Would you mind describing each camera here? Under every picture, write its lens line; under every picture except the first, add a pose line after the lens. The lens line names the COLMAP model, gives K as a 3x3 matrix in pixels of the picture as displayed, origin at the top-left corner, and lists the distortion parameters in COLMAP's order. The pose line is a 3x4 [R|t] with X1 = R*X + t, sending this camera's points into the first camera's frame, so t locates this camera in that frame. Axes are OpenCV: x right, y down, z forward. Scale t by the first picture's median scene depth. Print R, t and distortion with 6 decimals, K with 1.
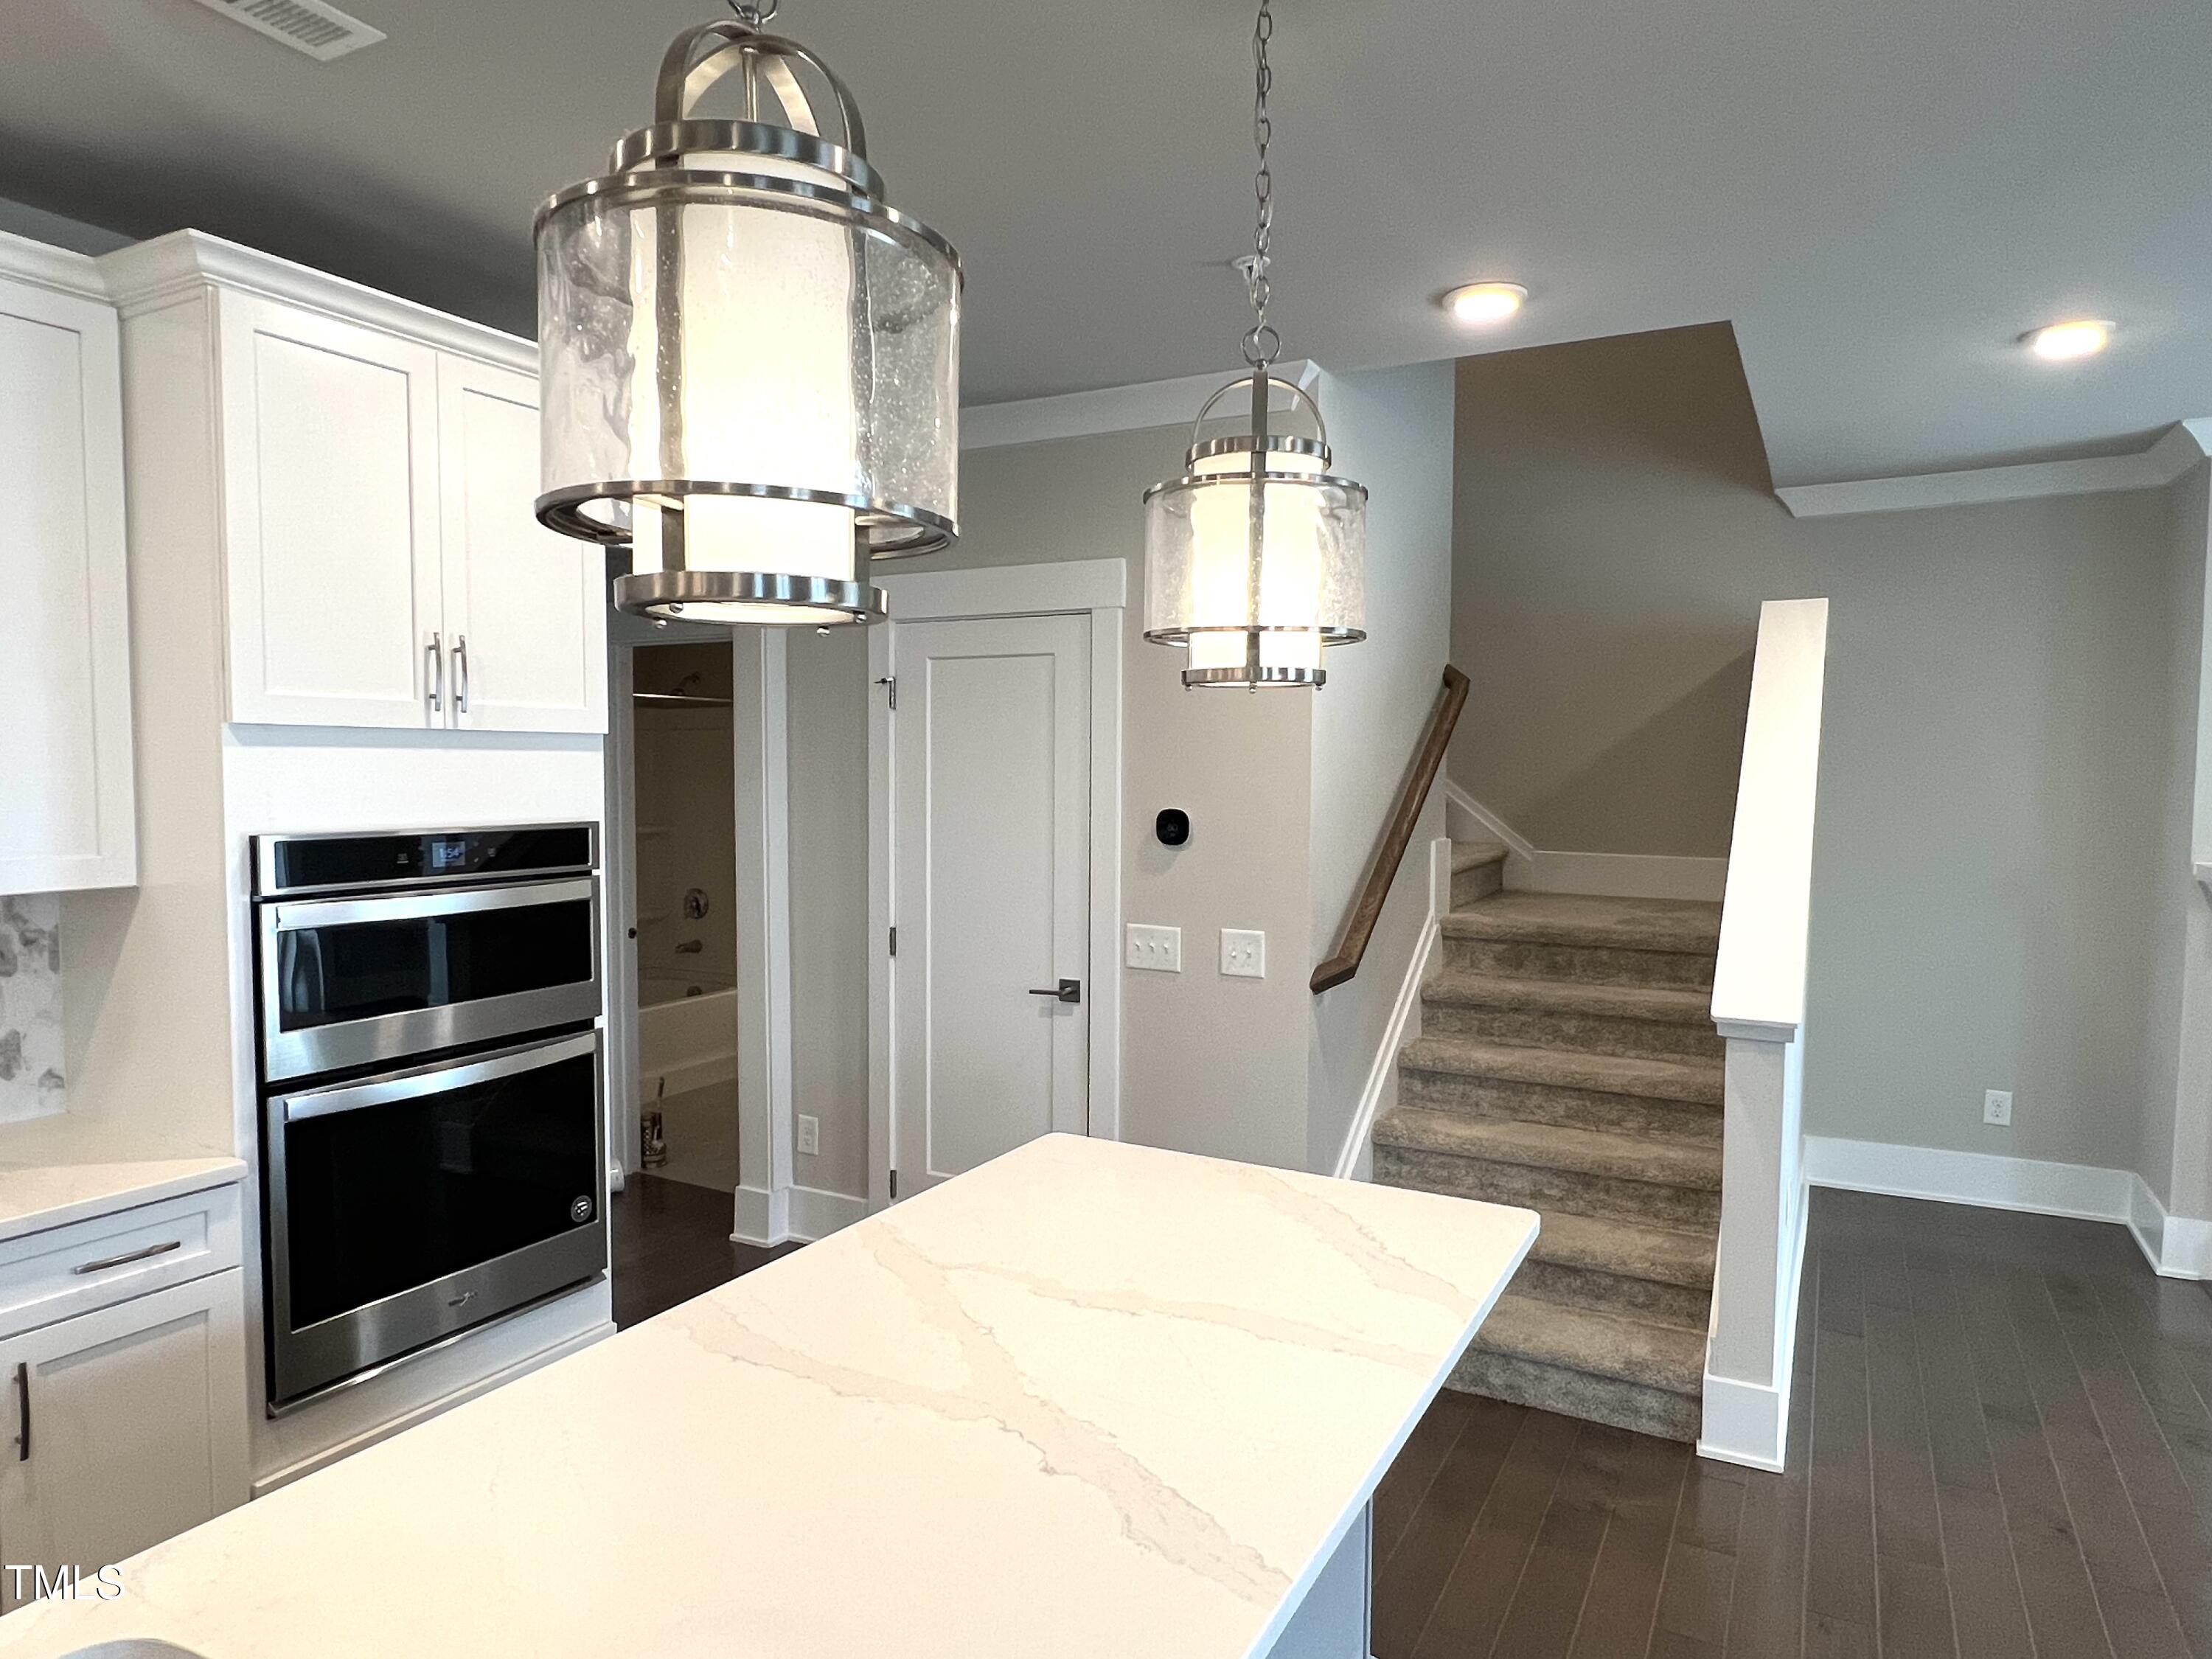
lens RADIAL K [[1334.7, 0, 1099.5], [0, 1334.7, 837.7], [0, 0, 1]] dist [0.002492, -0.000628]
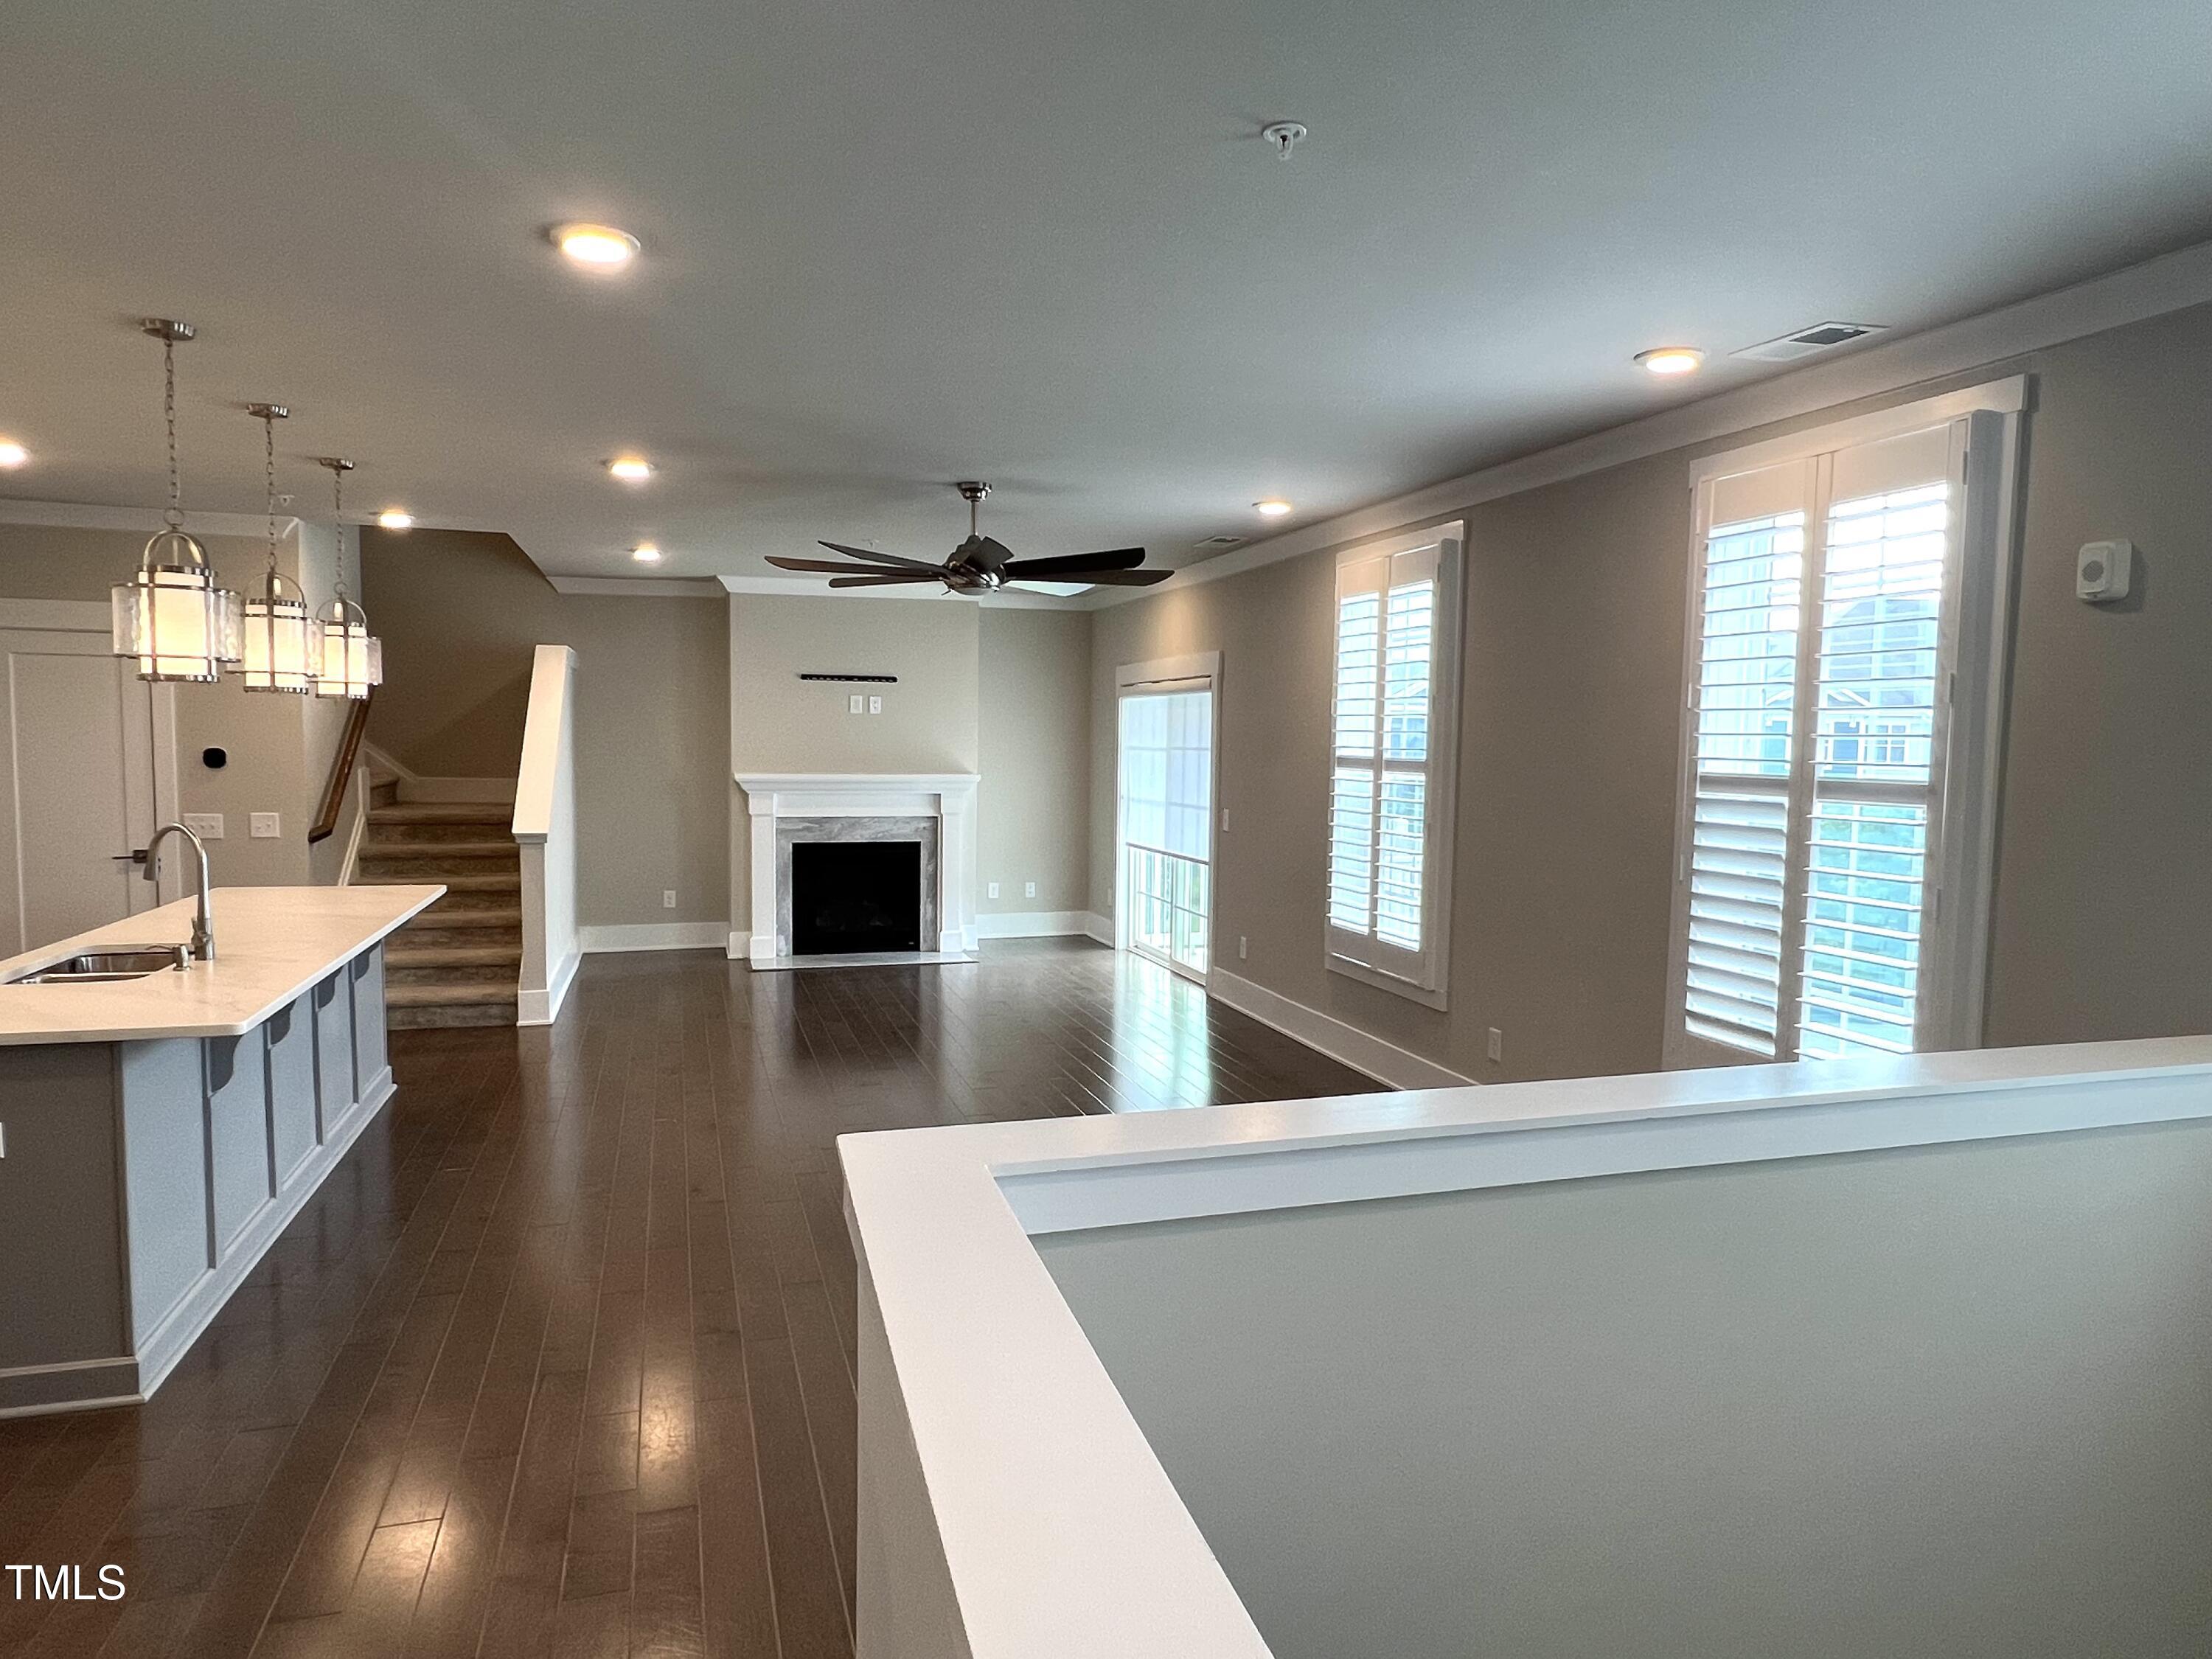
lens RADIAL K [[1334.7, 0, 1099.5], [0, 1334.7, 837.7], [0, 0, 1]] dist [0.002492, -0.000628]
pose [[0.687798, -0.050753, 0.724125, -0.429675], [0.029235, 0.998680, 0.042228, 0.057017], [-0.725313, -0.007875, 0.688374, -1.100598]]
